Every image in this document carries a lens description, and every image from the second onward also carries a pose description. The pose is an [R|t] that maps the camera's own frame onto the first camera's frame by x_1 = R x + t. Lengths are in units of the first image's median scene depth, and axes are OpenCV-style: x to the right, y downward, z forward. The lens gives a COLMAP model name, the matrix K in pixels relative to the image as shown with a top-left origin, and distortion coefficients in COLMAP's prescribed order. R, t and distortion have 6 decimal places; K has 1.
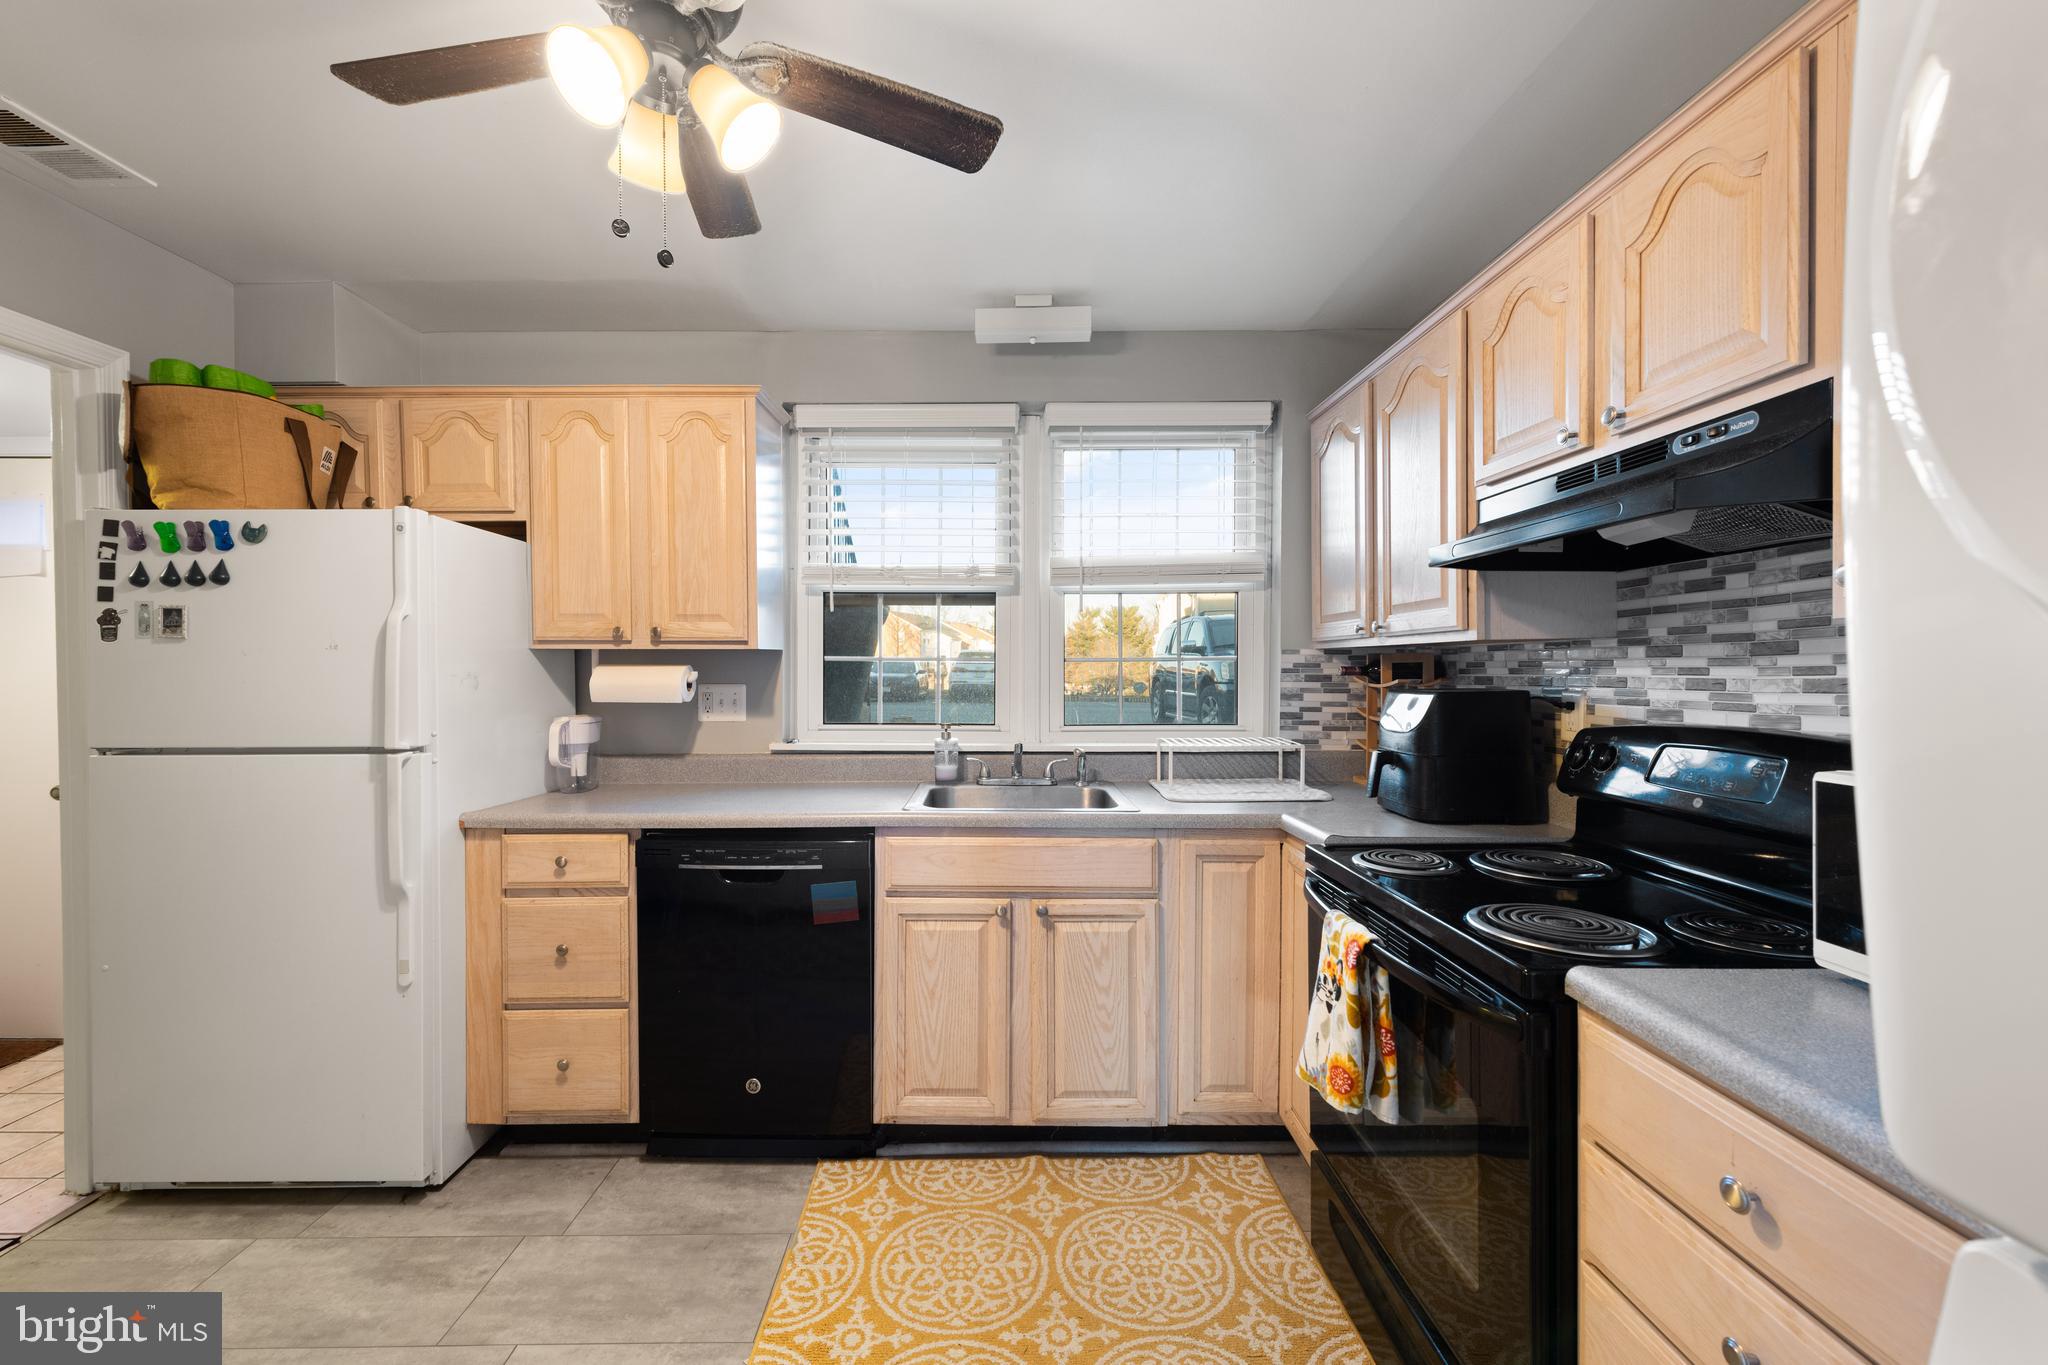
lens RADIAL K [[845.2, 0, 1025.9], [0, 845.2, 677.0], [0, 0, 1]] dist [0.010607, 0.000002]
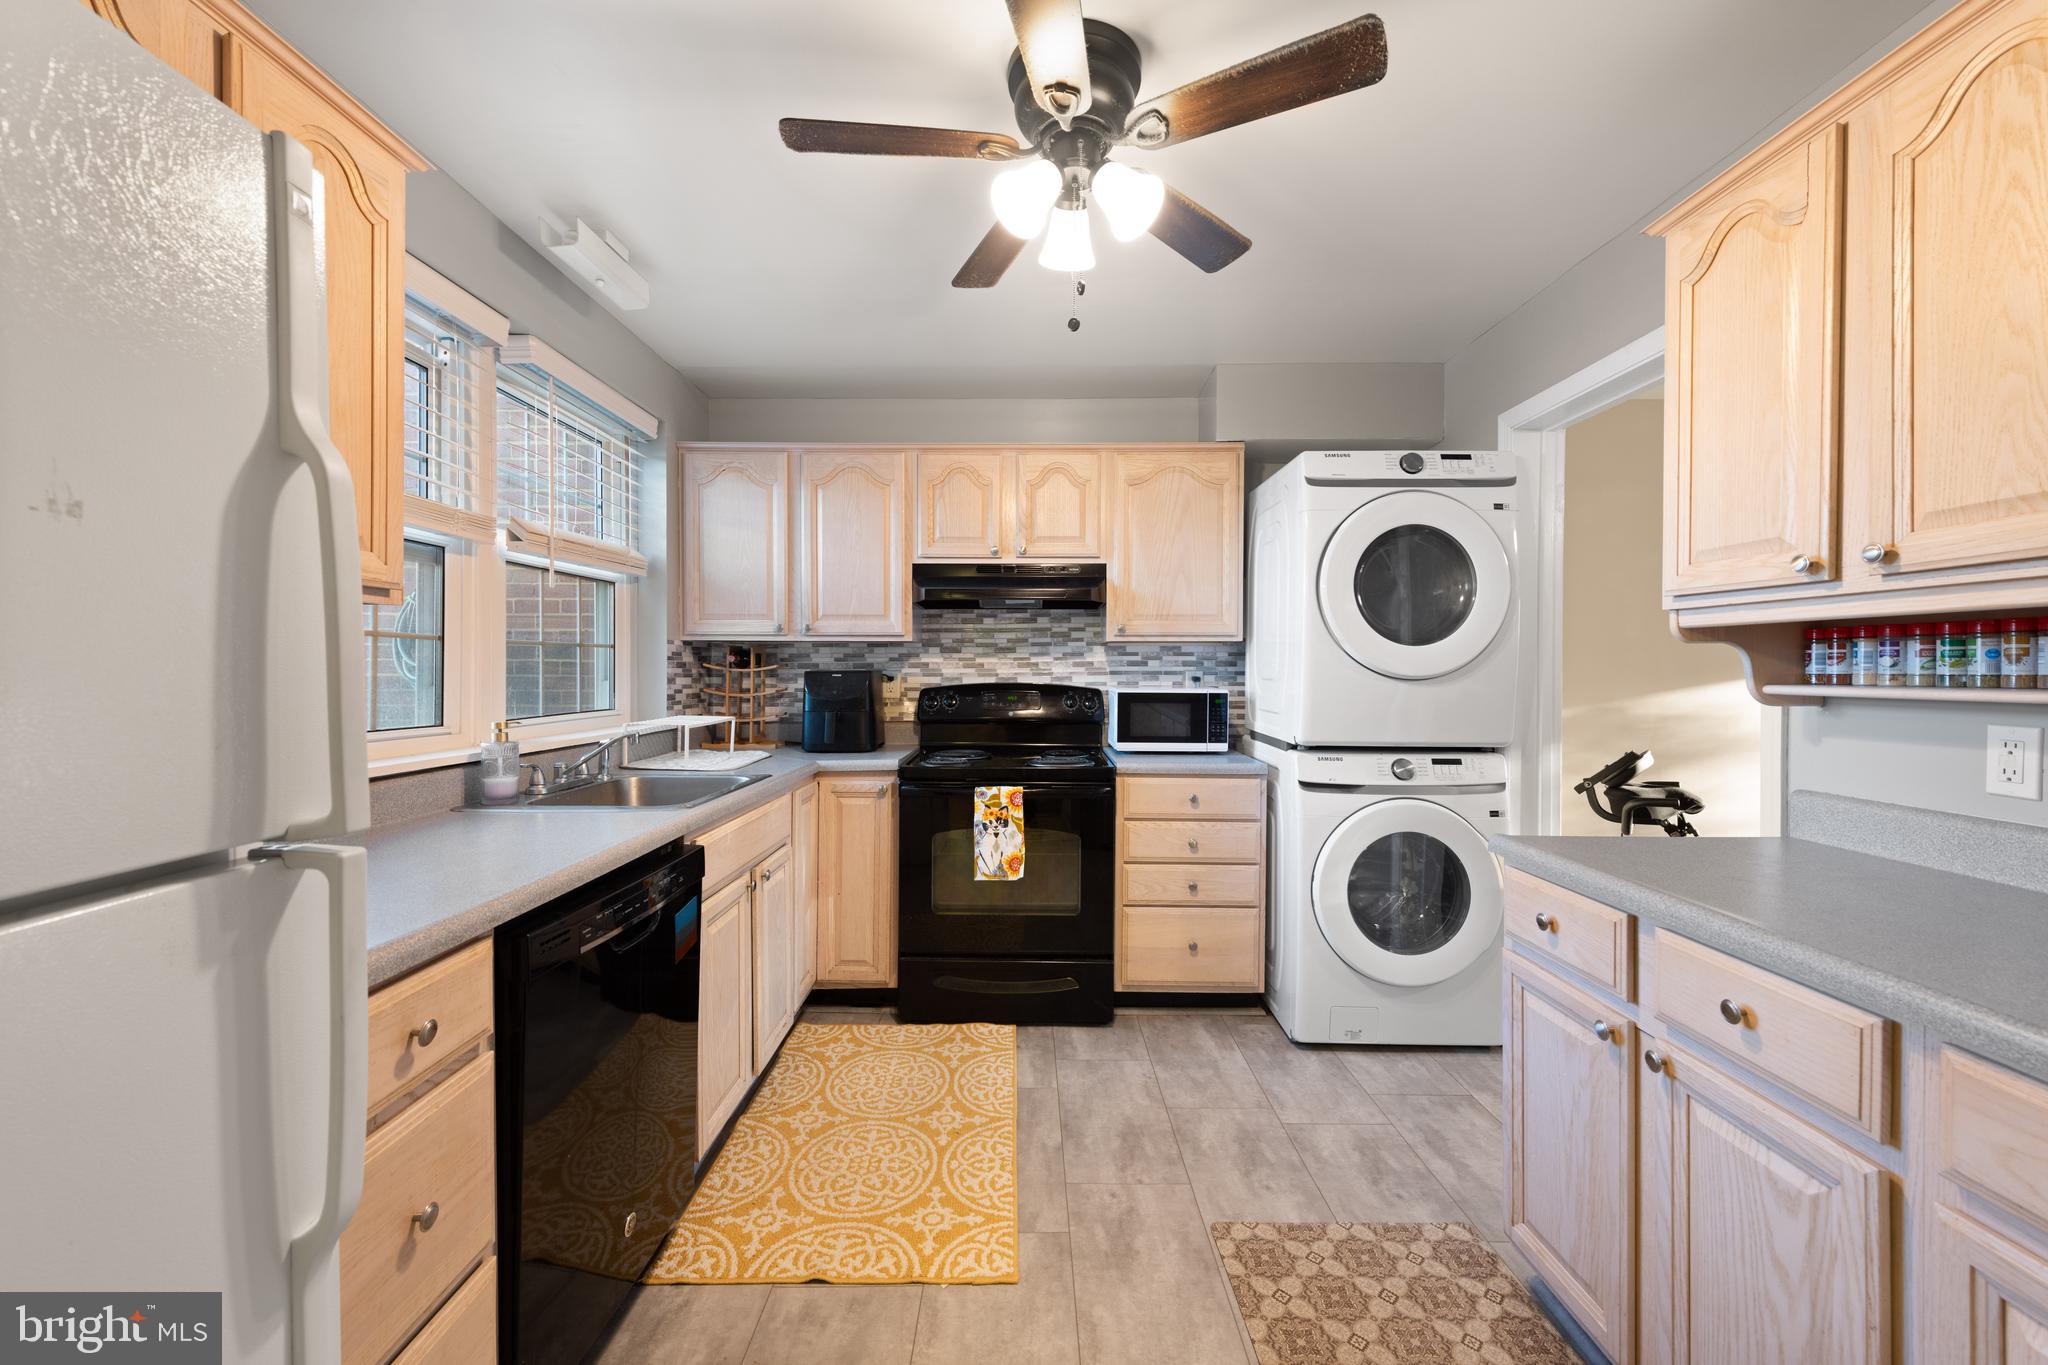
lens RADIAL K [[814.3, 0, 1019.4], [0, 814.3, 672.8], [0, 0, 1]] dist [0.019190, -0.006517]
pose [[-0.006689, -0.002773, 0.999974, -1.115391], [0.009847, 0.999947, 0.002839, 0.019231], [-0.999929, 0.009866, -0.006661, 0.736494]]
